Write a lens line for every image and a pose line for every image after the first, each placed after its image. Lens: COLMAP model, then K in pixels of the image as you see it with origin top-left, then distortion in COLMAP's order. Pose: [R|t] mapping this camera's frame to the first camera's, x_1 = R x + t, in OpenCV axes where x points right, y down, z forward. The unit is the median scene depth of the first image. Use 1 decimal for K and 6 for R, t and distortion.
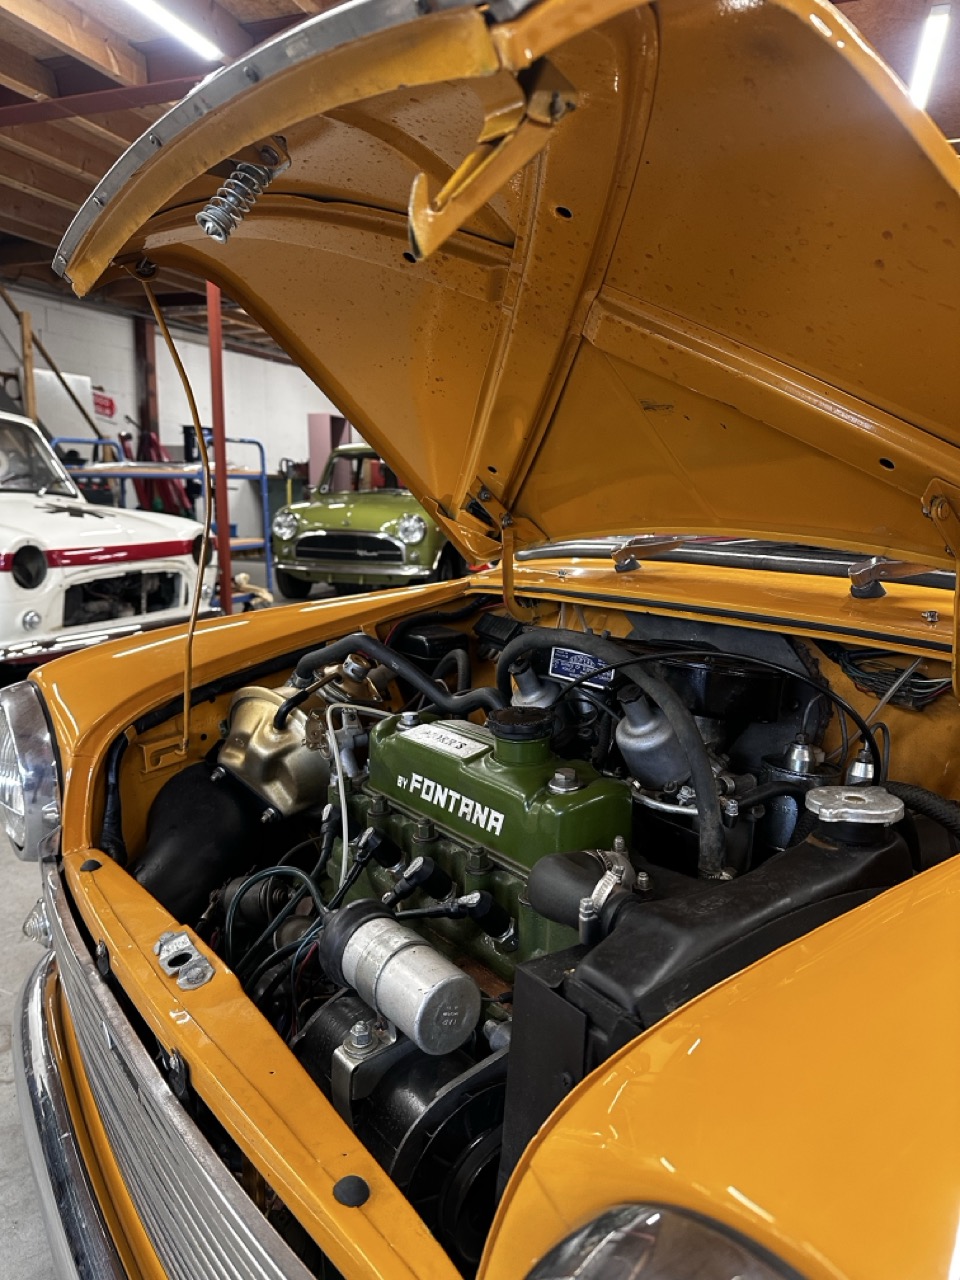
lens RADIAL K [[900.8, 0, 477.1], [0, 900.8, 642.4], [0, 0, 1]] dist [0.050253, -0.062555]
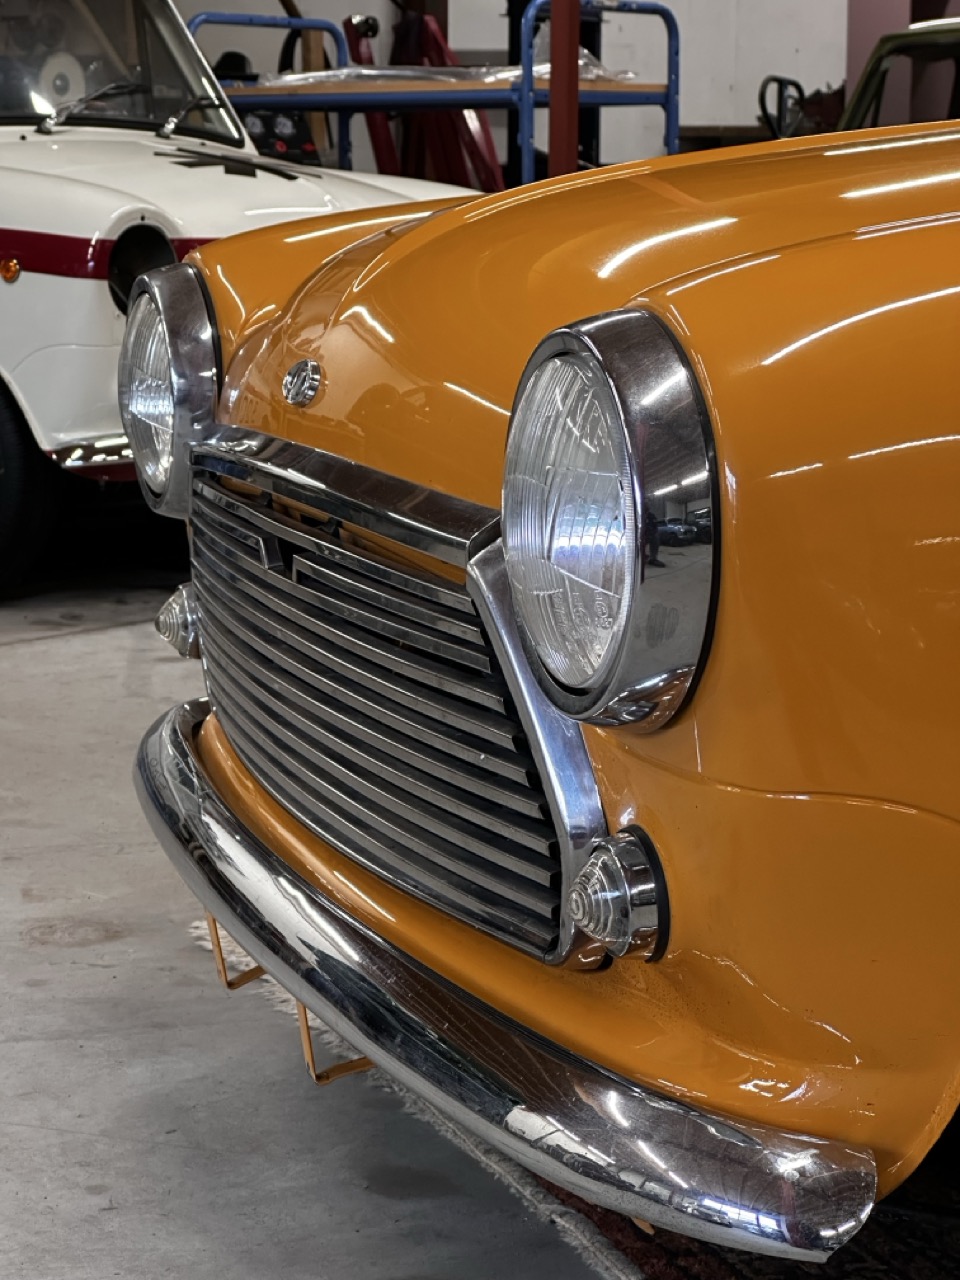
lens RADIAL K [[2836.5, 0, 472.8], [0, 2836.5, 640.8], [0, 0, 1]] dist [0.171925, 0.000000]
pose [[0.947471, 0.044192, -0.316773, 0.059698], [-0.050375, 0.998666, -0.011352, 0.053012], [0.315849, 0.026713, 0.948433, -0.142287]]
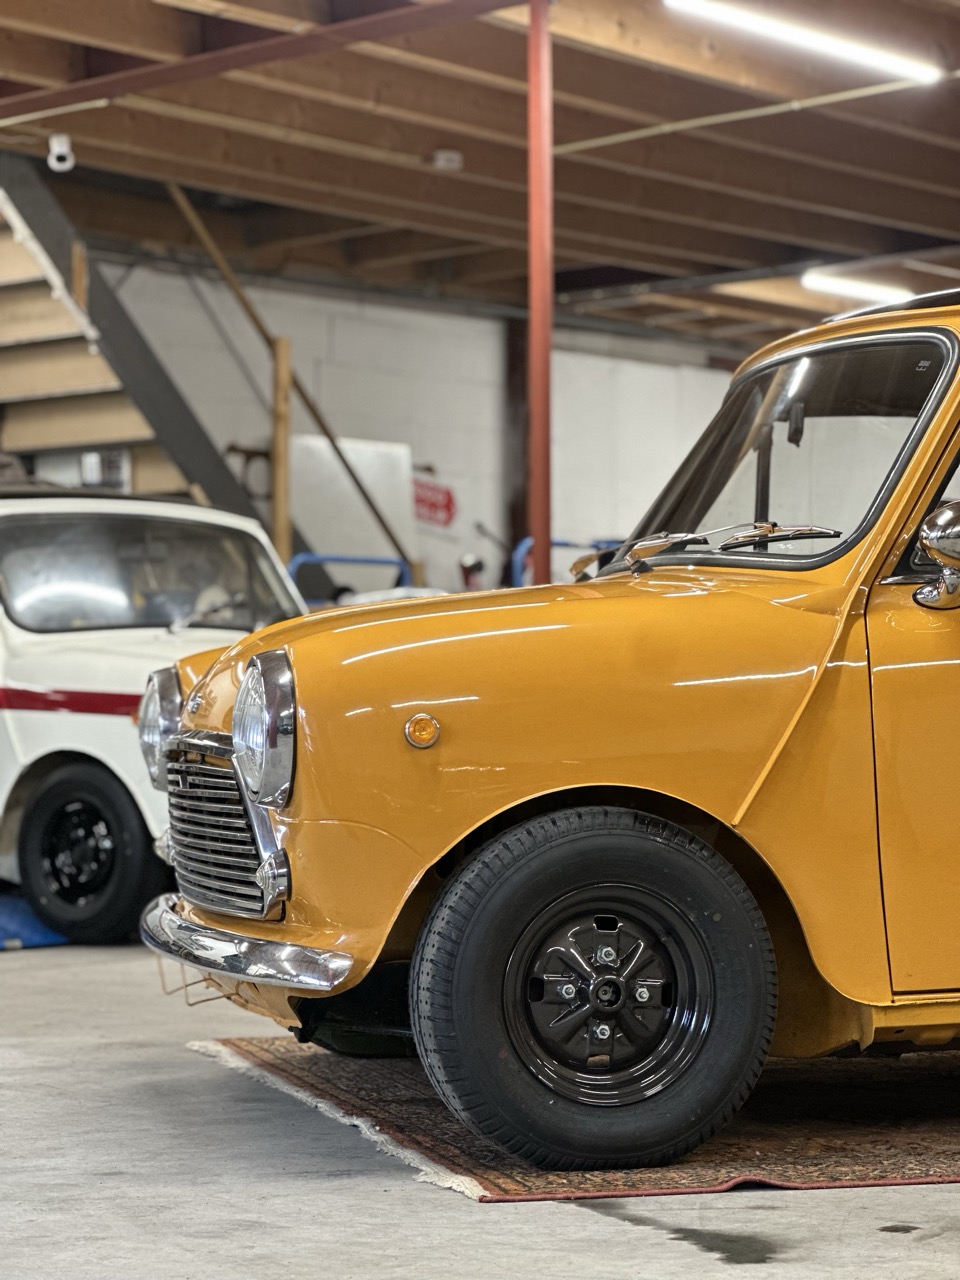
lens RADIAL K [[2836.5, 0, 482.3], [0, 2836.5, 641.0], [0, 0, 1]] dist [0.171925, 0.000000]
pose [[0.922285, -0.021474, -0.385914, 0.269824], [-0.056780, 0.980095, -0.190235, 0.131833], [0.382318, 0.197363, 0.902708, -0.457962]]
